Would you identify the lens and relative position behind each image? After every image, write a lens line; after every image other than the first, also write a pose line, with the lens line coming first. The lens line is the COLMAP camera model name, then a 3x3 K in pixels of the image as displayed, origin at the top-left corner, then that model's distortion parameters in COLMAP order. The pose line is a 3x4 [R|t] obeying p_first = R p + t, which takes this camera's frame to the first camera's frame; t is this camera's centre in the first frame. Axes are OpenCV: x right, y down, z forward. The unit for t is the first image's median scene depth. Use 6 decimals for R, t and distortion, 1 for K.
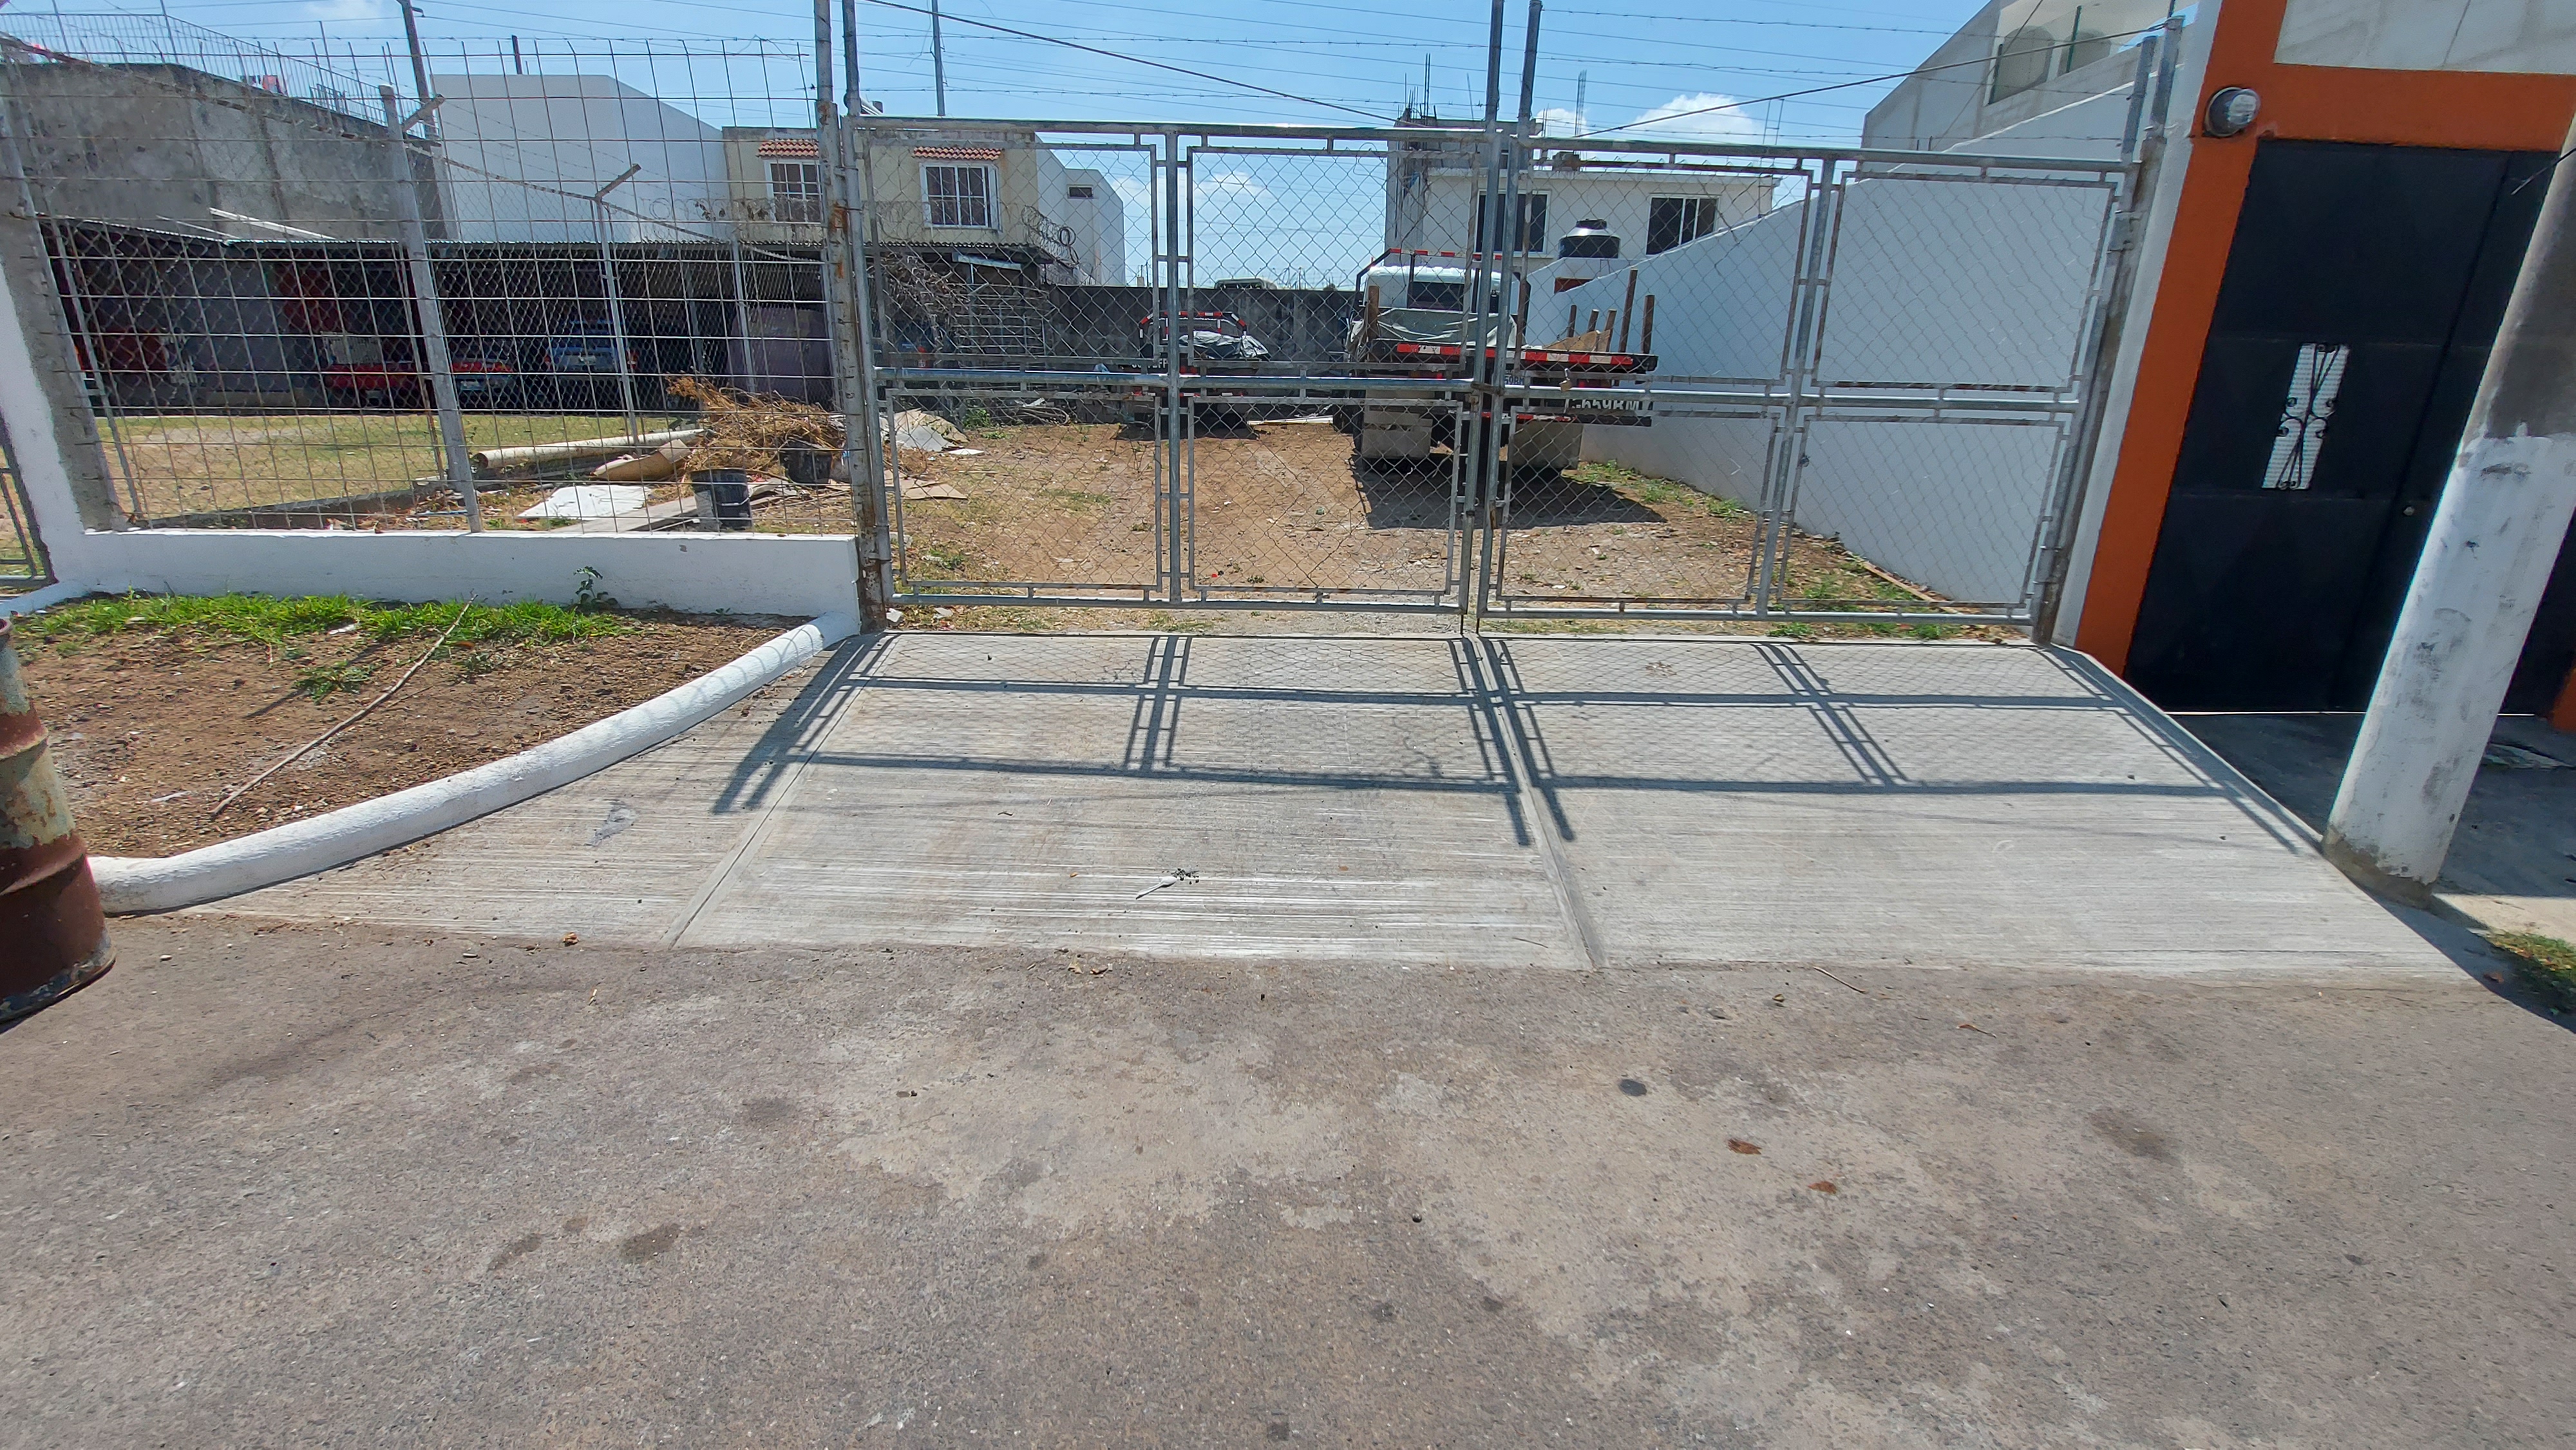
lens RADIAL K [[1046.2, 0, 1288.0], [0, 1046.2, 725.0], [0, 0, 1]] dist [-0.020208, 0.000266]
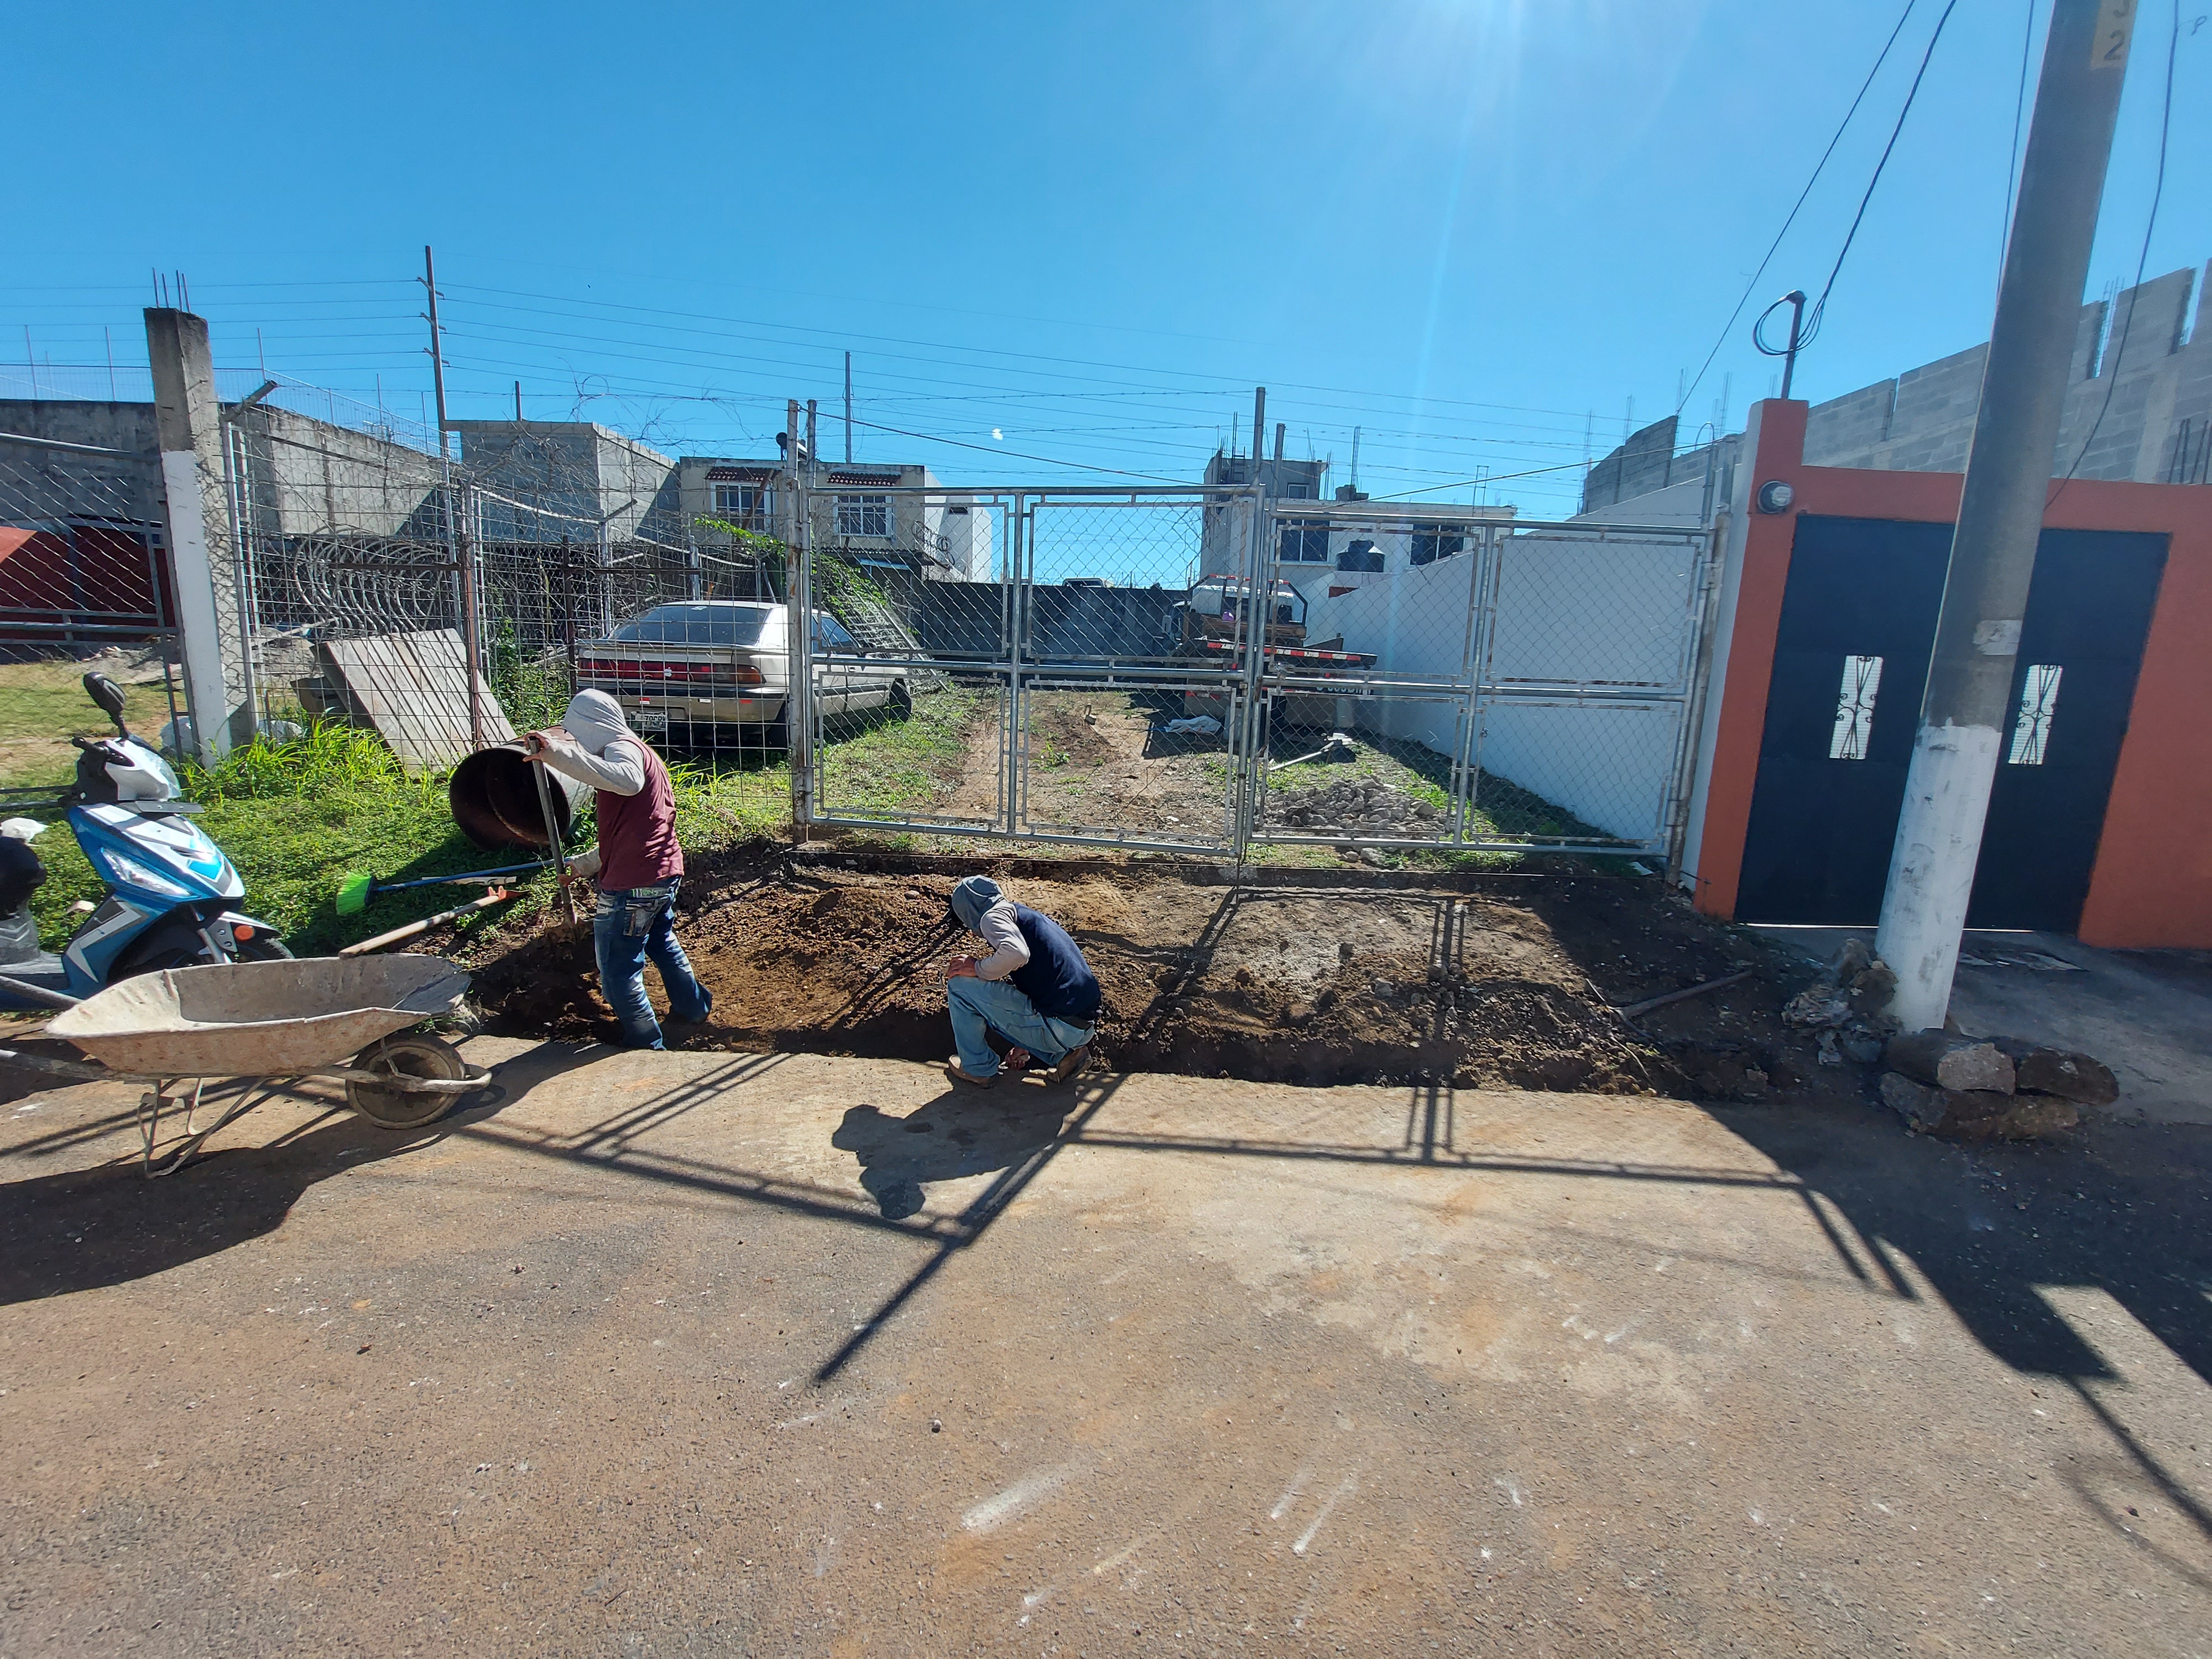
lens RADIAL K [[889.1, 0, 1115.0], [0, 889.1, 821.4], [0, 0, 1]] dist [-0.000770, -0.000078]
pose [[0.999786, 0.020467, -0.003140, 0.018306], [-0.020704, 0.990504, -0.135918, 0.031518], [0.000329, 0.135954, 0.990715, -0.155449]]
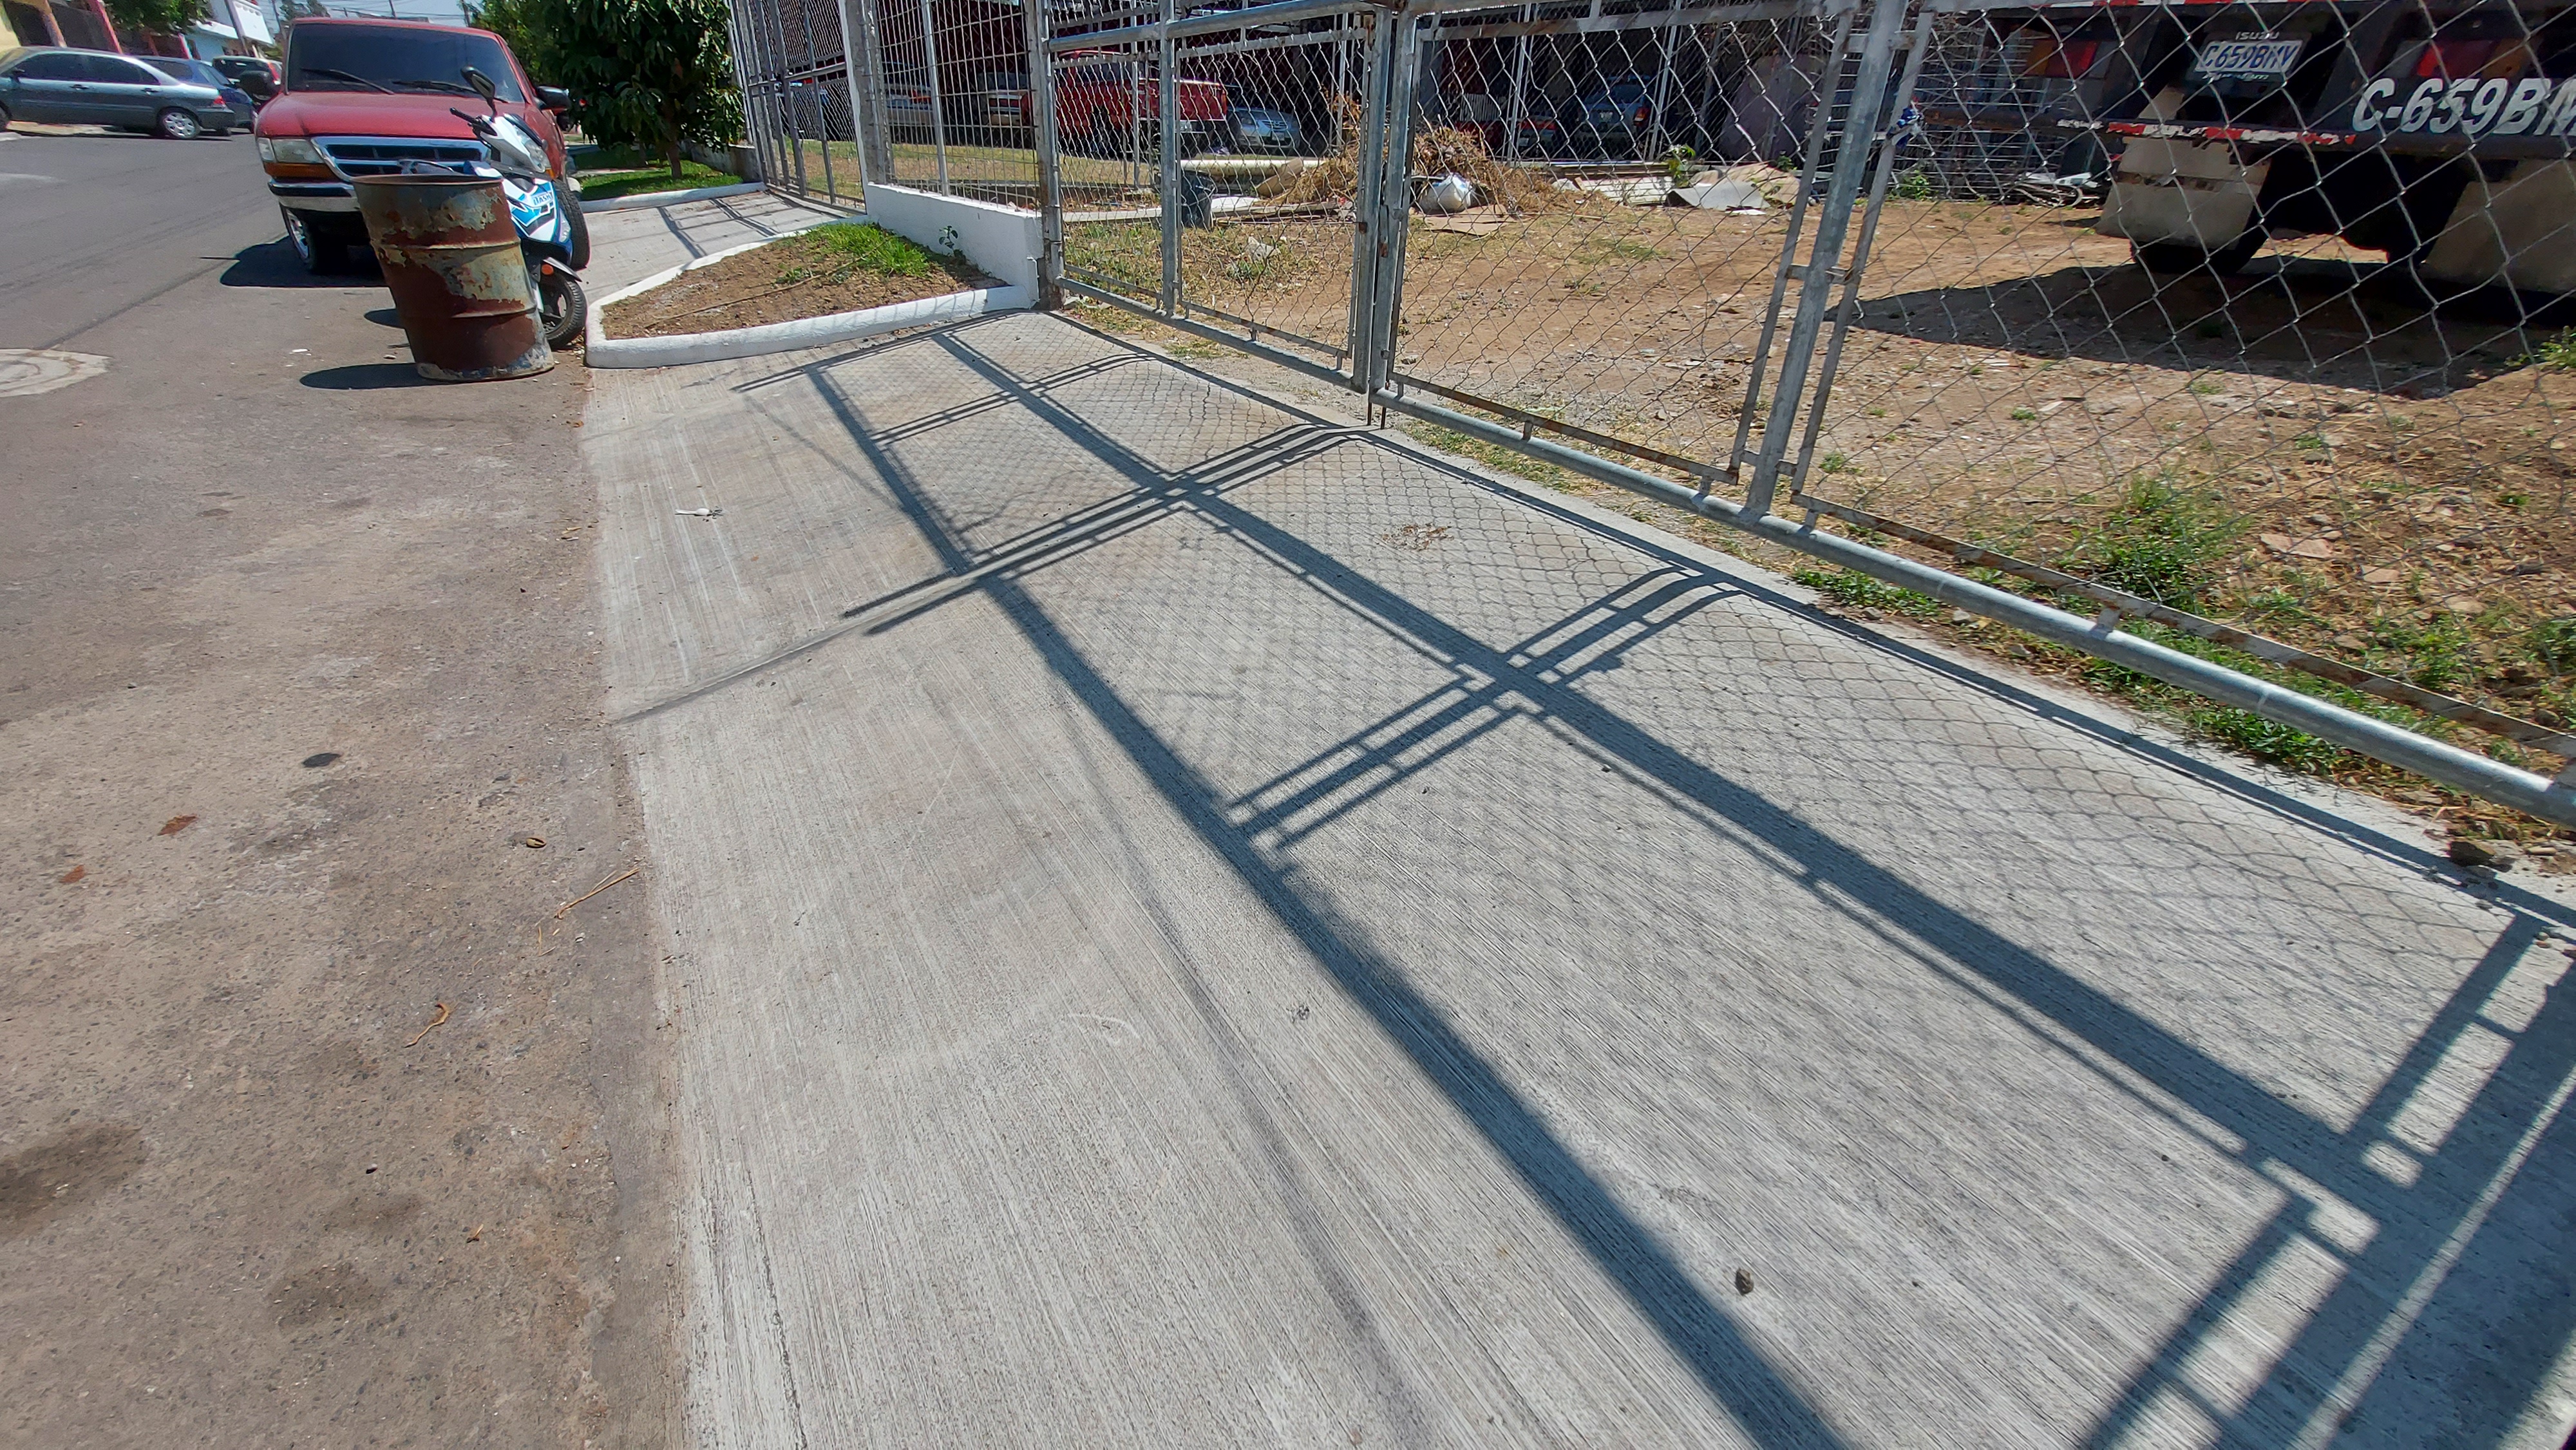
lens RADIAL K [[1046.2, 0, 1288.0], [0, 1046.2, 725.0], [0, 0, 1]] dist [-0.020208, 0.000266]
pose [[0.503905, 0.420428, -0.754533, 0.742842], [-0.289724, 0.905209, 0.310896, -0.109389], [0.813720, 0.061944, 0.577947, 0.603262]]
